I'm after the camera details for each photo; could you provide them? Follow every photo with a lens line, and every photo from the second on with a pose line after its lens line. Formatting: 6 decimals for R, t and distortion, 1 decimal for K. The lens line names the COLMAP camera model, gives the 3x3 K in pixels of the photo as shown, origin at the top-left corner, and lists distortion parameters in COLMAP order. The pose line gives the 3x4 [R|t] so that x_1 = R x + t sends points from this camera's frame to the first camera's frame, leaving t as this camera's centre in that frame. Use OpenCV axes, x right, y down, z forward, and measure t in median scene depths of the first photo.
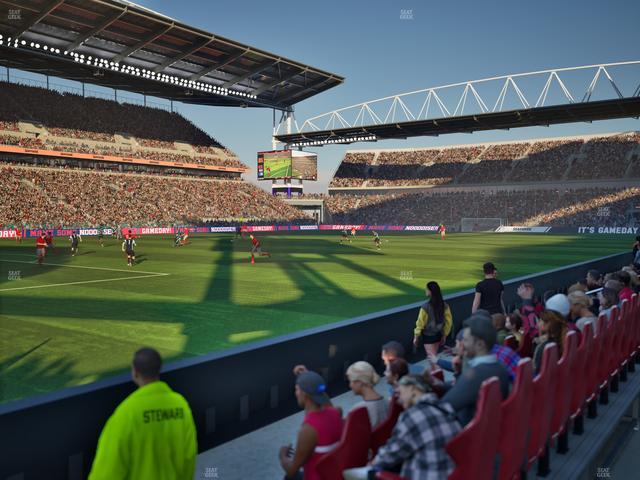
lens RADIAL K [[599.5, 0, 320.0], [0, 599.5, 240.0], [0, 0, 1]] dist [-0.001918, 0.003235]
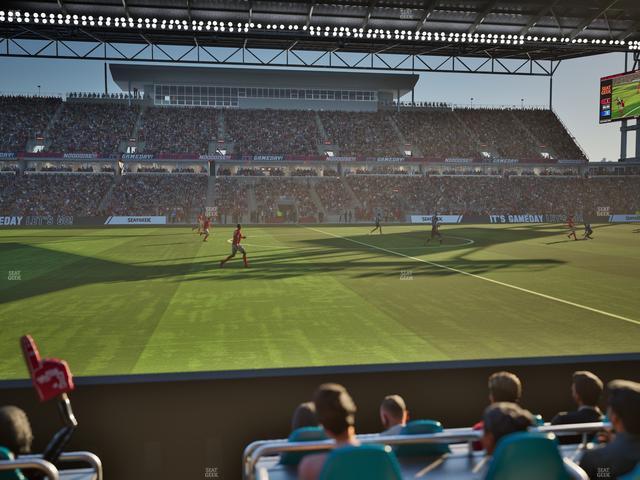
lens RADIAL K [[599.5, 0, 320.0], [0, 599.5, 240.0], [0, 0, 1]] dist [-0.001918, 0.003235]
pose [[0.711431, 0.110608, -0.693997, 0.229255], [-0.039433, 0.992263, 0.117721, -0.075723], [0.701649, -0.056384, 0.710288, 0.270675]]
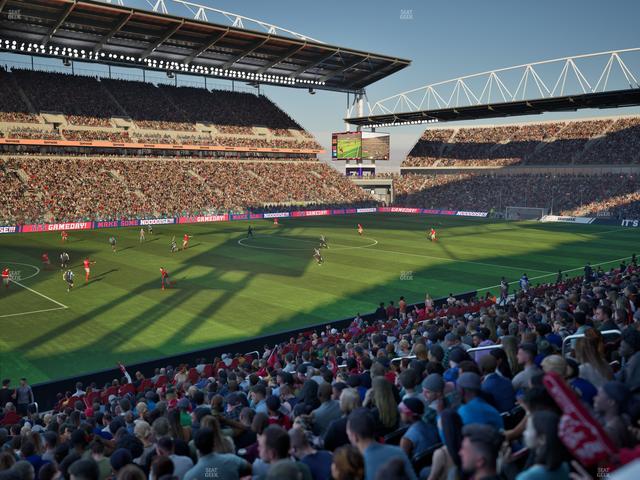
lens RADIAL K [[599.5, 0, 320.0], [0, 599.5, 240.0], [0, 0, 1]] dist [-0.001918, 0.003235]
pose [[0.975663, 0.023344, -0.218028, 0.133275], [-0.007927, 0.997422, 0.071320, -0.043614], [0.219131, -0.067856, 0.973333, -0.046003]]
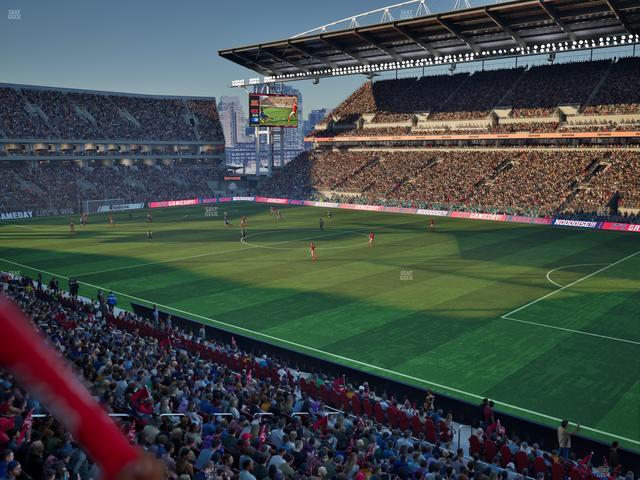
lens RADIAL K [[599.5, 0, 320.0], [0, 599.5, 240.0], [0, 0, 1]] dist [-0.001918, 0.003235]
pose [[-0.082815, 0.144502, -0.986033, 0.610033], [-0.037184, 0.988295, 0.147956, -0.091321], [0.995871, 0.048918, -0.076473, 0.597025]]
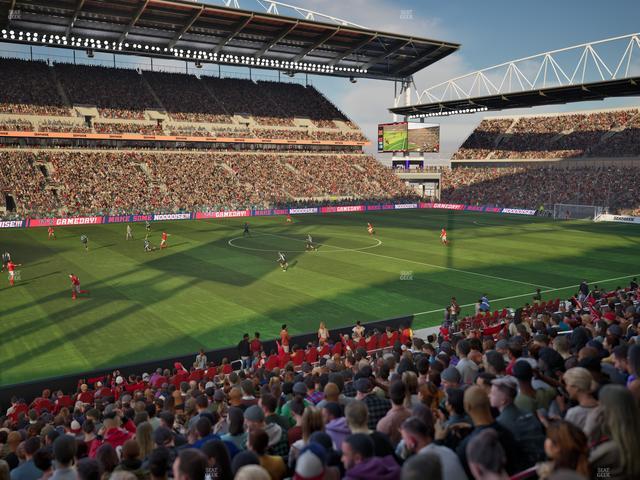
lens RADIAL K [[599.5, 0, 320.0], [0, 599.5, 240.0], [0, 0, 1]] dist [-0.001918, 0.003235]
pose [[0.937906, 0.040826, -0.344478, 0.191316], [-0.012686, 0.996423, 0.083551, -0.046392], [0.346656, -0.073993, 0.935069, 0.030098]]
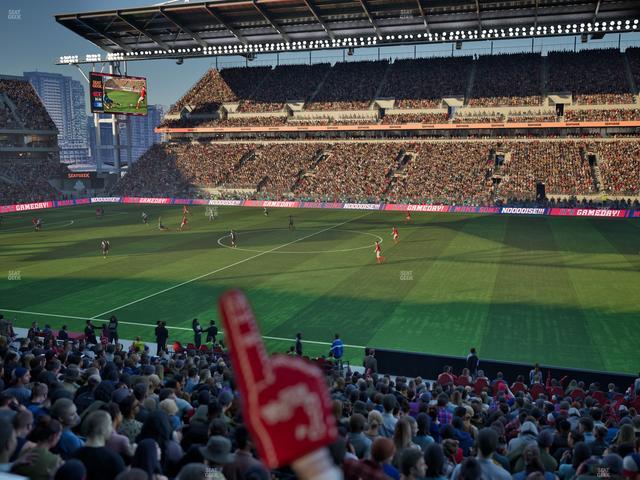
lens RADIAL K [[599.5, 0, 320.0], [0, 599.5, 240.0], [0, 0, 1]] dist [-0.001918, 0.003235]
pose [[0.307548, 0.131786, -0.942362, 0.469736], [-0.035347, 0.991261, 0.127089, -0.063042], [0.950876, -0.005777, 0.309518, 0.395663]]
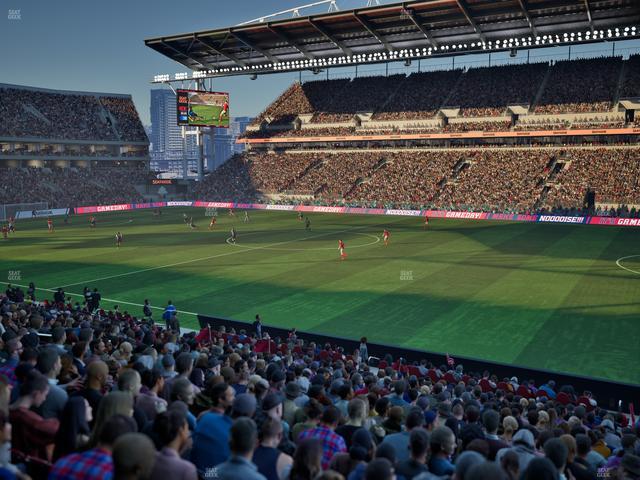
lens RADIAL K [[599.5, 0, 320.0], [0, 599.5, 240.0], [0, 0, 1]] dist [-0.001918, 0.003235]
pose [[0.107600, 0.120822, -0.986825, 0.530276], [-0.037116, 0.992384, 0.117456, -0.062879], [0.993501, 0.023989, 0.111265, 0.489959]]
